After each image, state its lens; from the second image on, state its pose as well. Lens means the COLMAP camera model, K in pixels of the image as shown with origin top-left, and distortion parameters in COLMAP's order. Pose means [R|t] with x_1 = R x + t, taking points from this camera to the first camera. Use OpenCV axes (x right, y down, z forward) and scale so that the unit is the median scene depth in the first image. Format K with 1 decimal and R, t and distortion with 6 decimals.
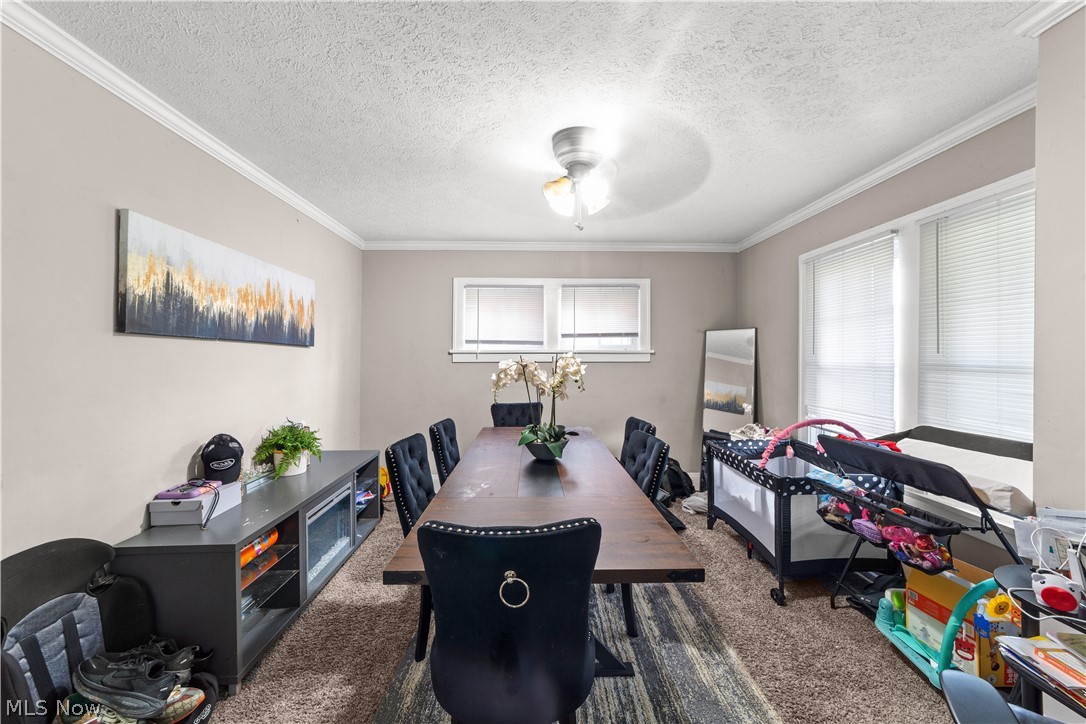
lens RADIAL K [[428.0, 0, 544.1], [0, 428.0, 376.6], [0, 0, 1]] dist [-0.001100, 0.005654]
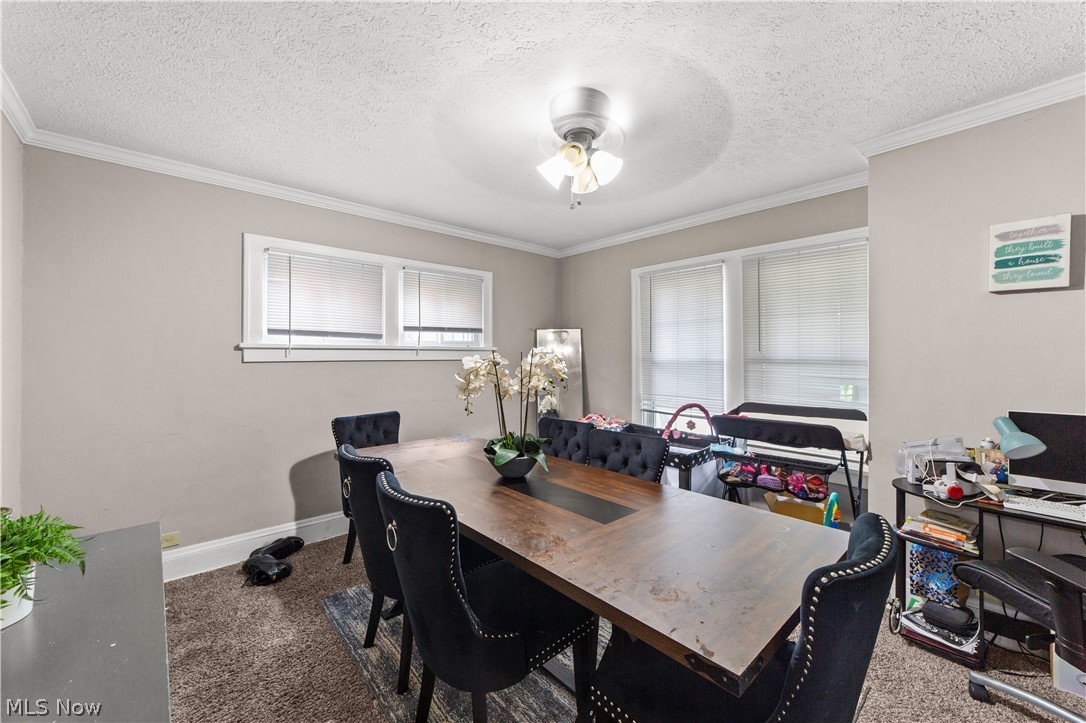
lens RADIAL K [[428.0, 0, 544.1], [0, 428.0, 376.1], [0, 0, 1]] dist [-0.001100, 0.005654]
pose [[0.757659, -0.030949, 0.651917, -0.337635], [0.031043, 0.999453, 0.011369, -0.005540], [-0.651912, 0.011624, 0.758205, 0.230823]]
